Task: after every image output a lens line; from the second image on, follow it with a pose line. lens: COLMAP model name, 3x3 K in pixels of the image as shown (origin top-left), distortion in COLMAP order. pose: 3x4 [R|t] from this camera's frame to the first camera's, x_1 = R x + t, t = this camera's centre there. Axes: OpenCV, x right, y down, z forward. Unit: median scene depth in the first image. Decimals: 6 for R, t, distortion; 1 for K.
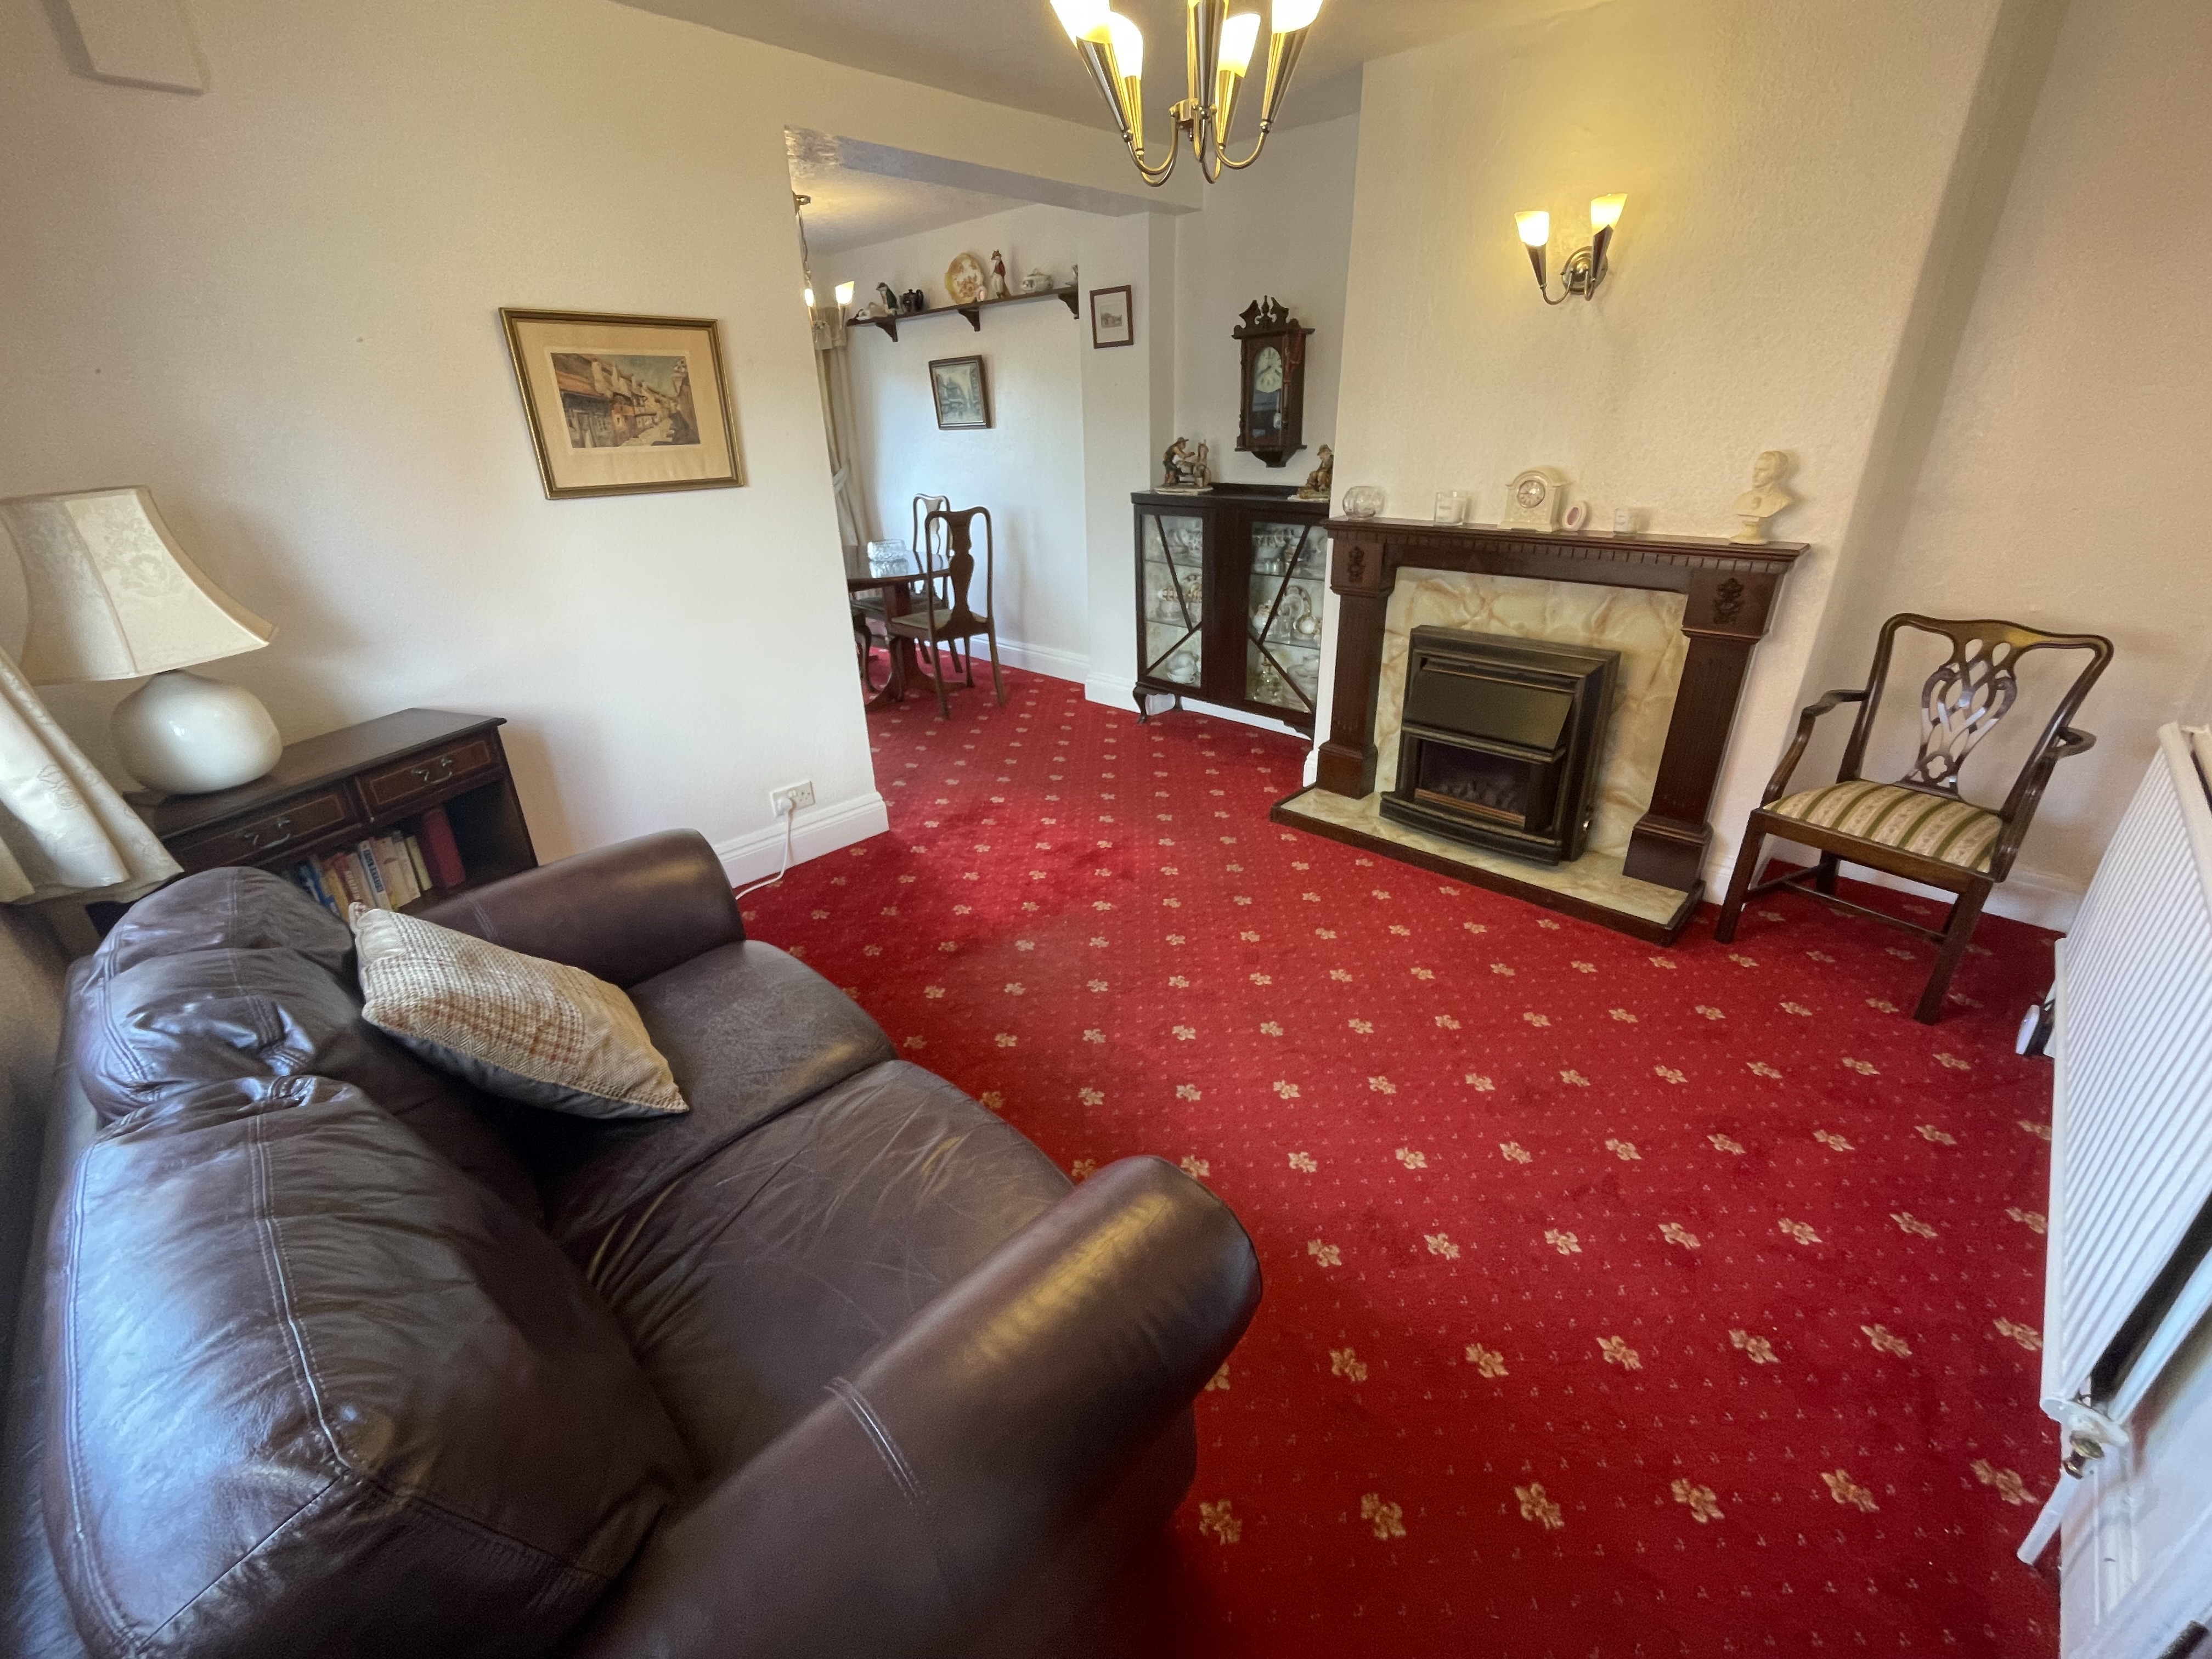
lens RADIAL K [[903.2, 0, 1109.1], [0, 903.2, 826.8], [0, 0, 1]] dist [-0.002690, 0.000042]
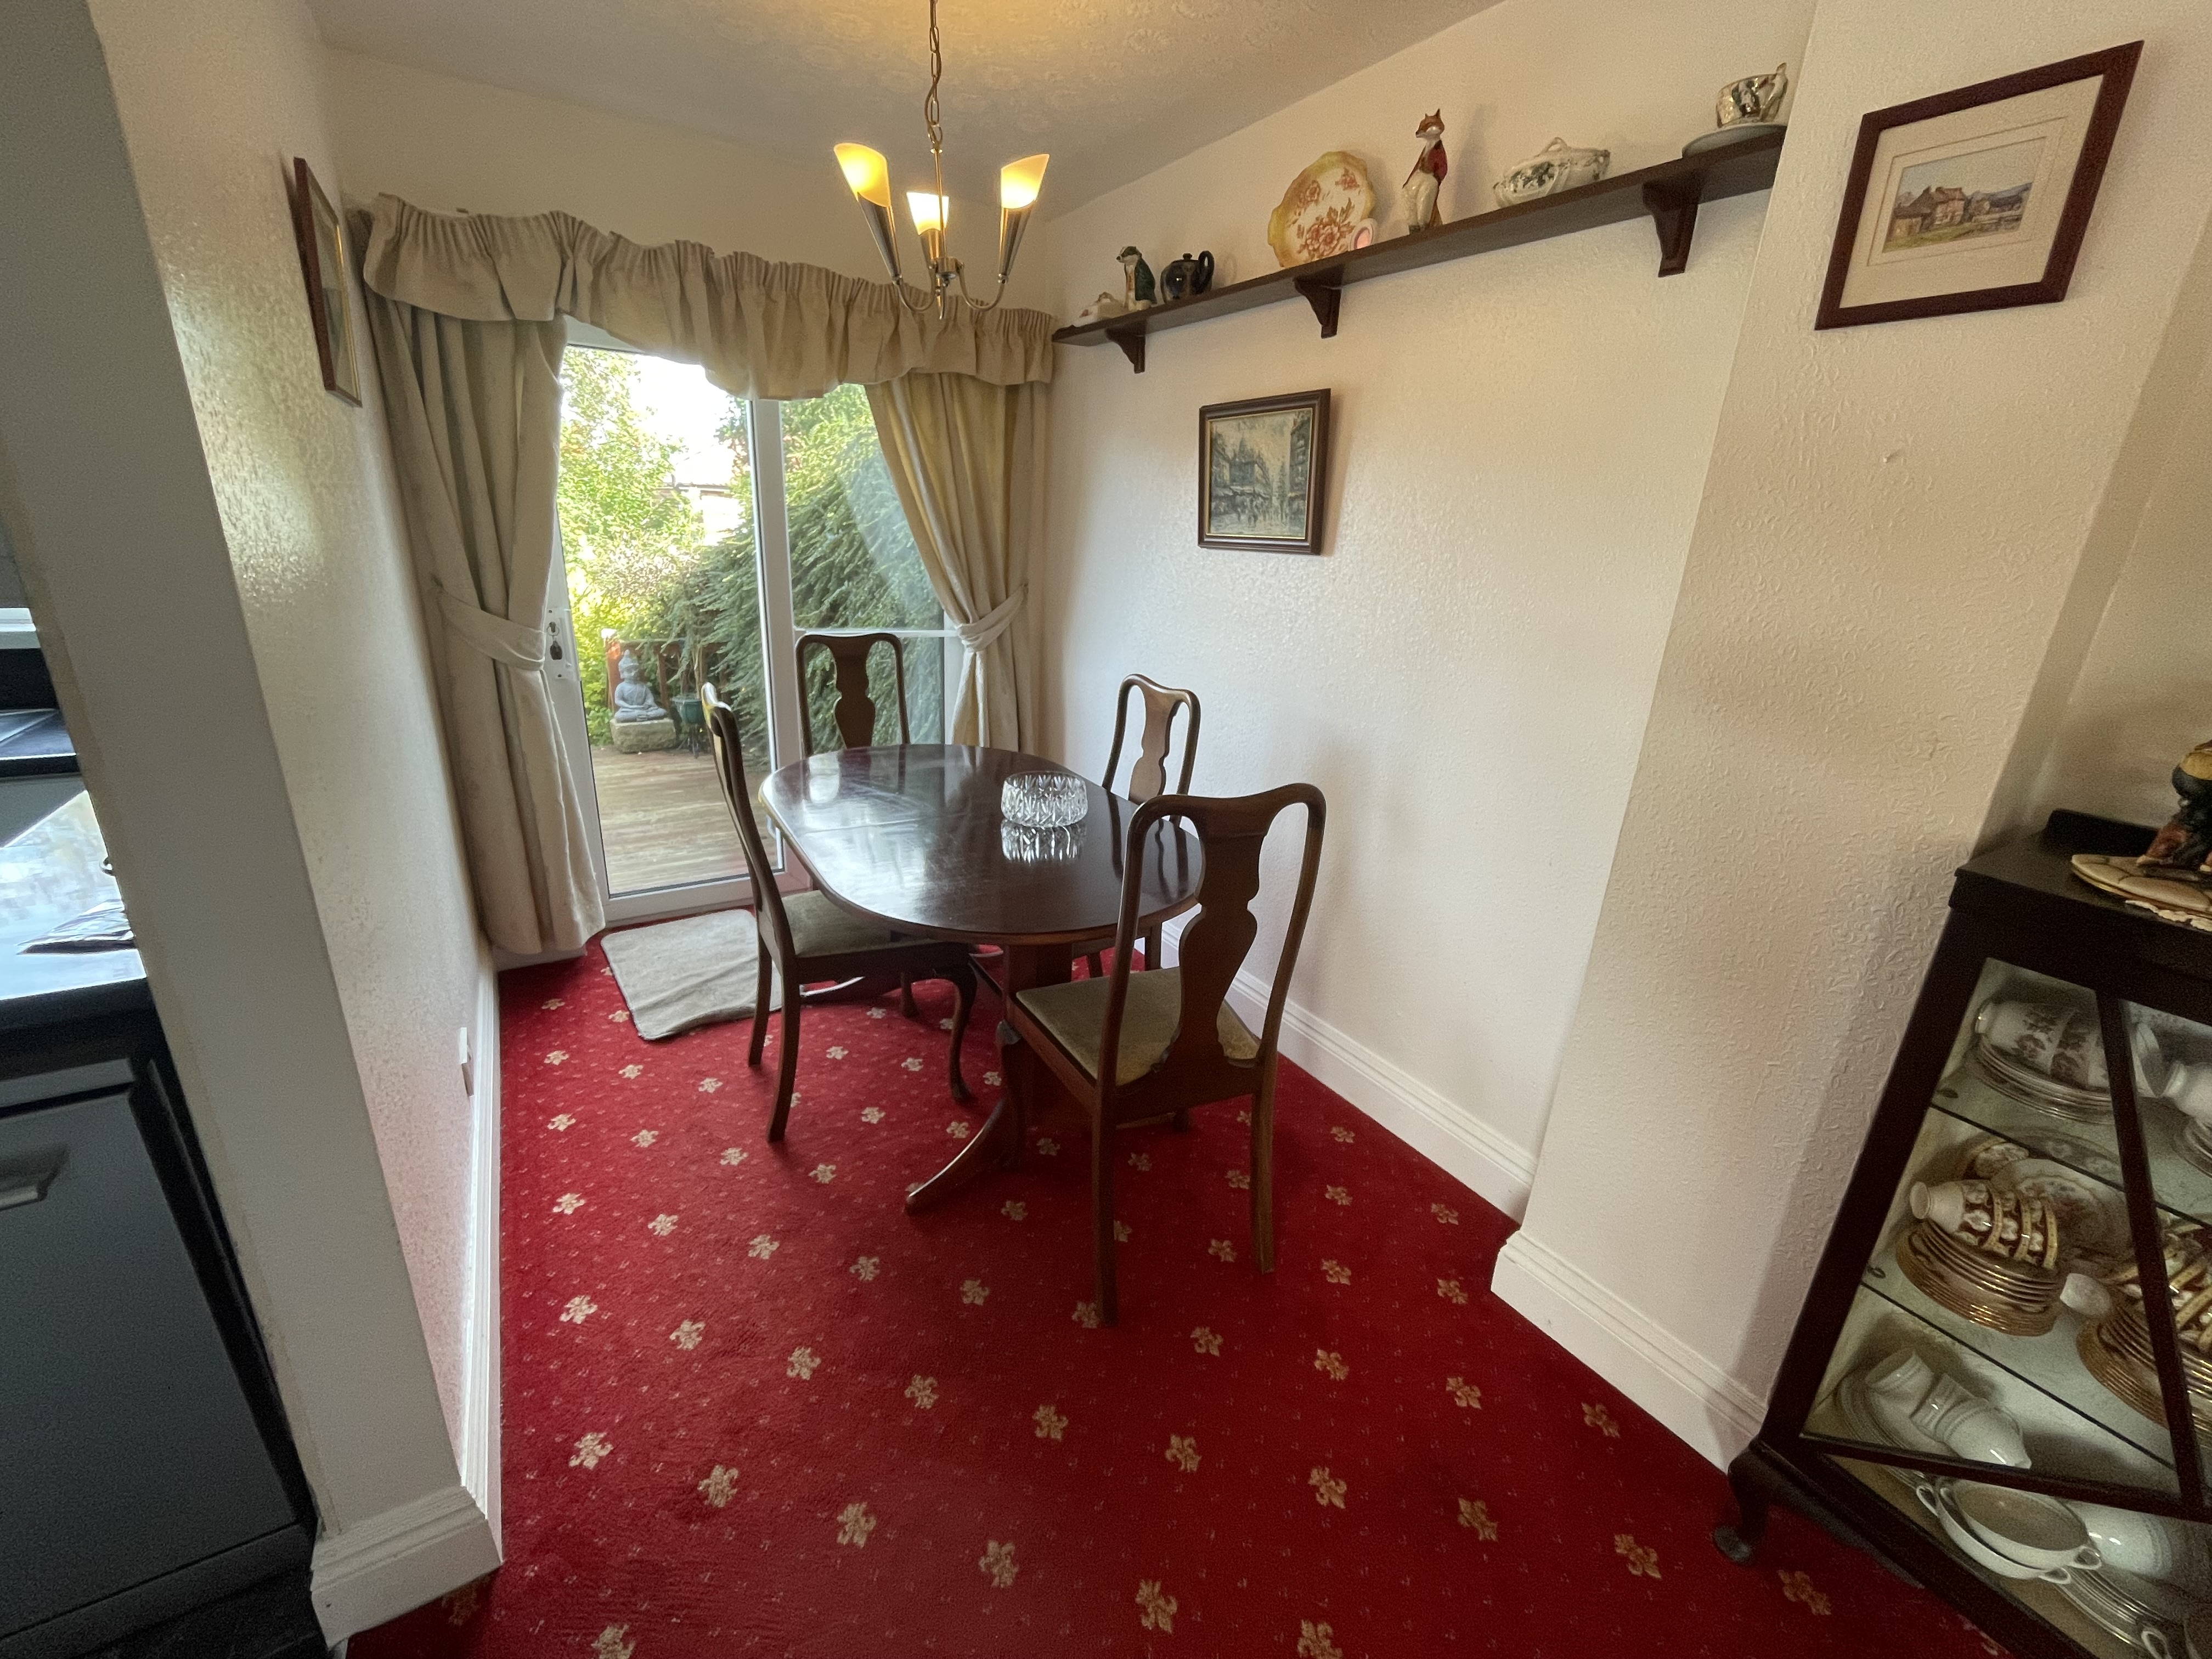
lens RADIAL K [[903.2, 0, 1106.2], [0, 903.2, 825.1], [0, 0, 1]] dist [-0.002690, 0.000042]
pose [[0.967973, 0.141232, -0.207563, -0.127753], [-0.162072, 0.982936, -0.087005, -0.270507], [0.191733, 0.117859, 0.974345, 0.597664]]
